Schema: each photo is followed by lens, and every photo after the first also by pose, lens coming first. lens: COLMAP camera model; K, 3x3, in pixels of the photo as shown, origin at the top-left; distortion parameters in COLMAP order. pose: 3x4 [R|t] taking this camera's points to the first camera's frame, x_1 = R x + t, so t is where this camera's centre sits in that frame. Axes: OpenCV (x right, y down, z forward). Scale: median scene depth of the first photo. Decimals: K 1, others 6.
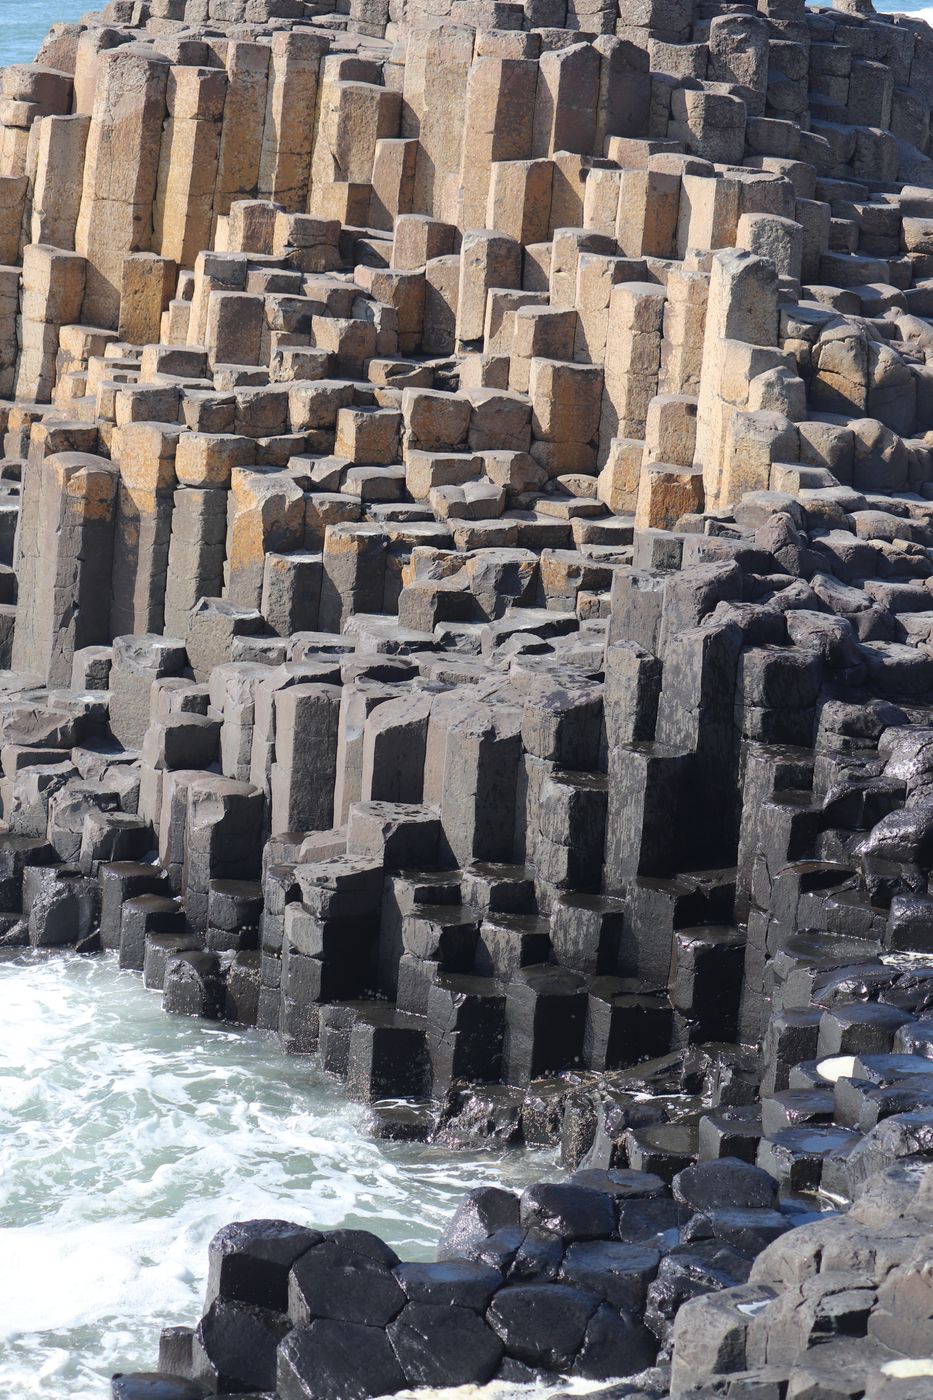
lens RADIAL K [[3518.8, 0, 466.5], [0, 3518.8, 700.0], [0, 0, 1]] dist [-0.362720, -0.148971]
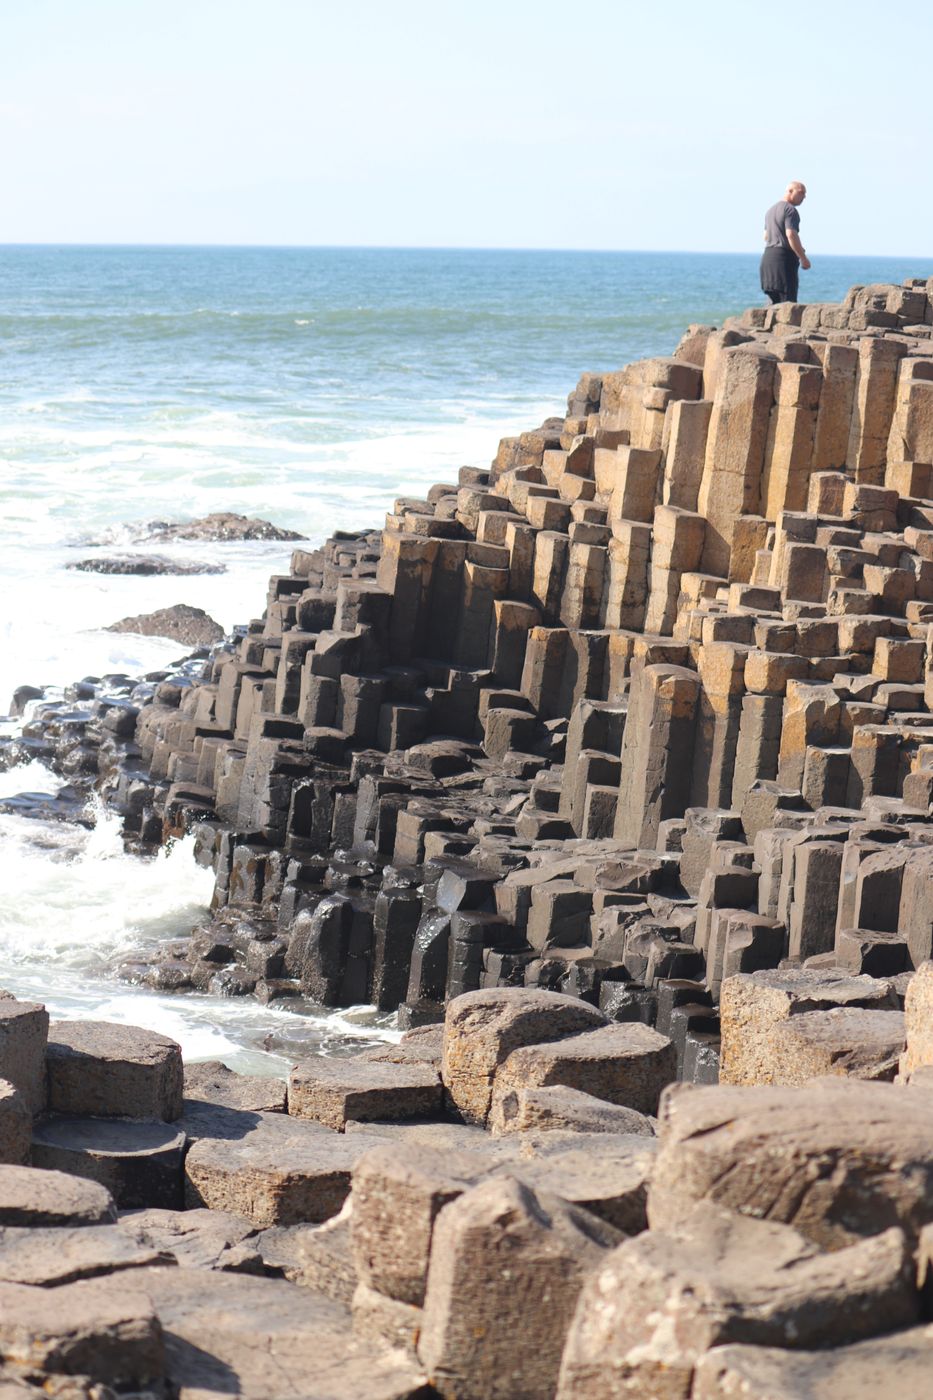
lens RADIAL K [[3518.8, 0, 466.5], [0, 3518.8, 700.0], [0, 0, 1]] dist [-0.362720, -0.148971]
pose [[0.975146, 0.037791, -0.218316, 0.094041], [-0.057381, 0.994804, -0.084100, 0.052599], [0.214003, 0.094537, 0.972248, -0.244608]]
